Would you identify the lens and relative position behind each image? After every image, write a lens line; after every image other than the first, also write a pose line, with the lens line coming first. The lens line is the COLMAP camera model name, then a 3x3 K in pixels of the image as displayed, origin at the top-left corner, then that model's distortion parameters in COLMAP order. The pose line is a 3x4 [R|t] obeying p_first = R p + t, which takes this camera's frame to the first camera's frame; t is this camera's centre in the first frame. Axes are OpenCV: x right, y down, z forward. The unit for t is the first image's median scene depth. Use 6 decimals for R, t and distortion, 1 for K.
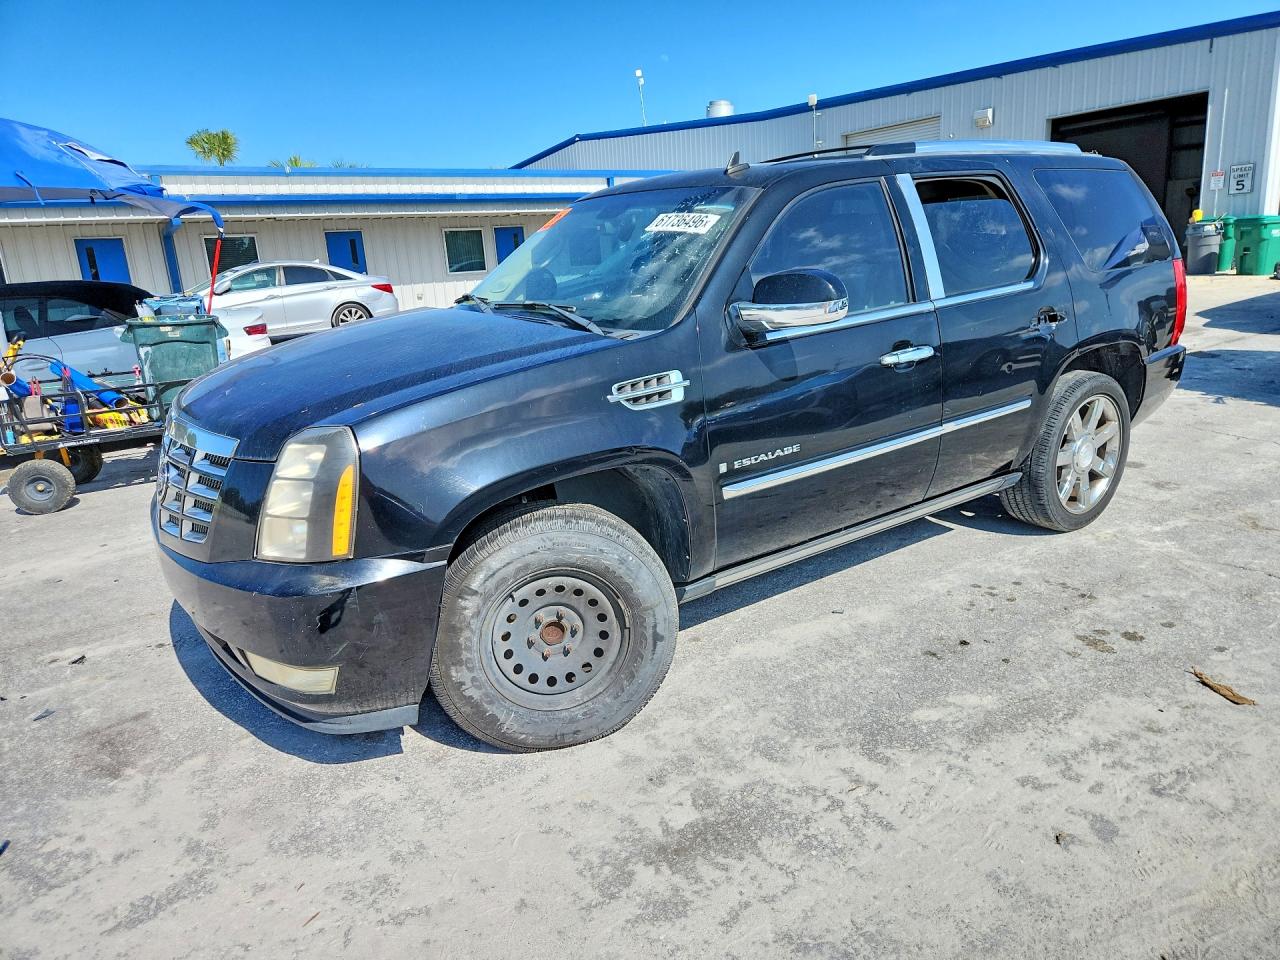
lens RADIAL K [[1012.5, 0, 640.0], [0, 1012.5, 480.0], [0, 0, 1]] dist [0.026511, 0.003753]
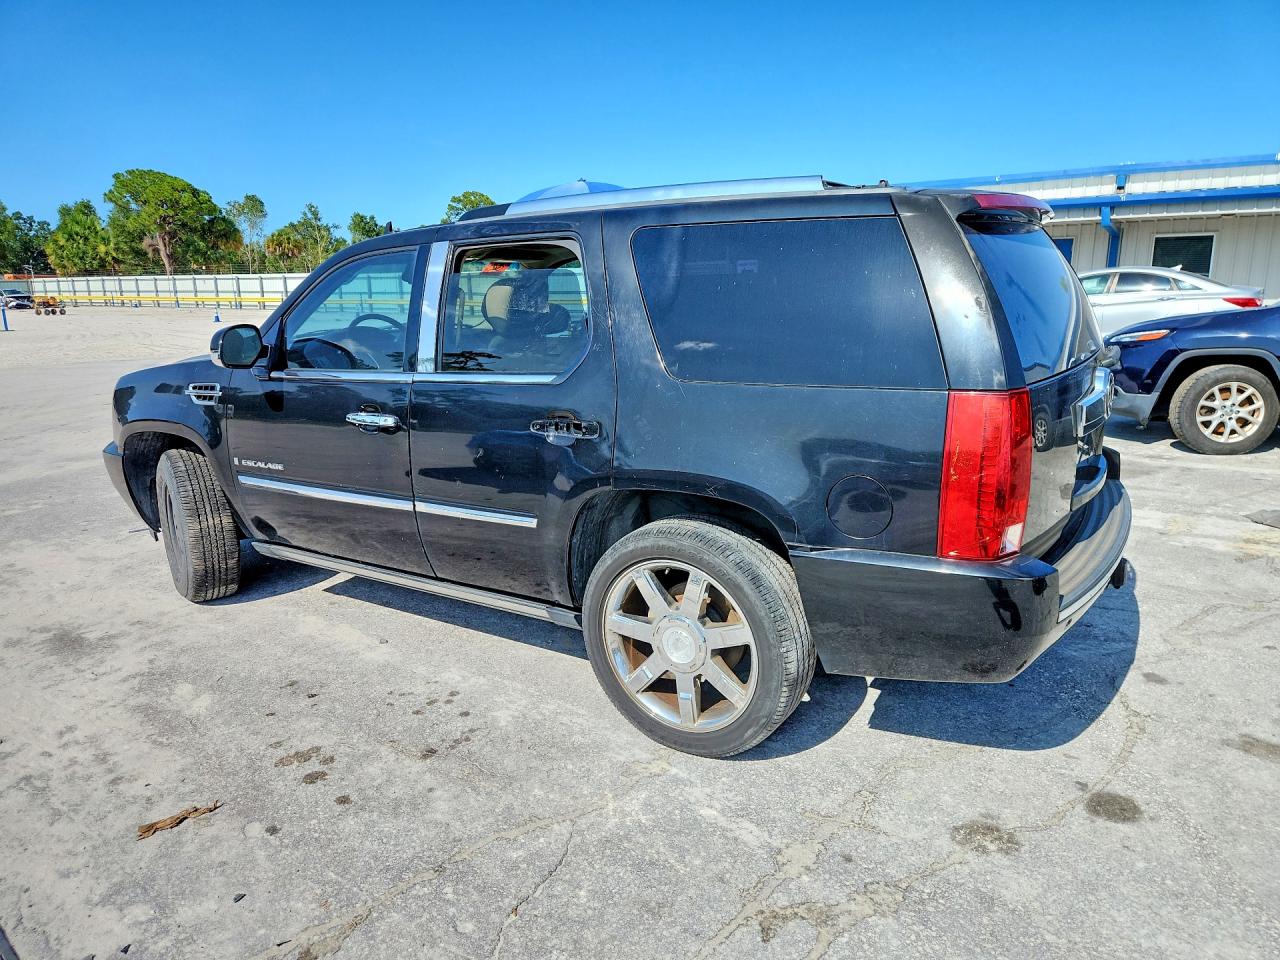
lens RADIAL K [[1019.9, 0, 640.0], [0, 1019.9, 480.0], [0, 0, 1]] dist [0.066222, -0.073758]
pose [[0.232772, 0.241771, -0.942000, 1.343440], [-0.214309, 0.957548, 0.192805, -0.328249], [0.948625, 0.157000, 0.274704, 0.998037]]
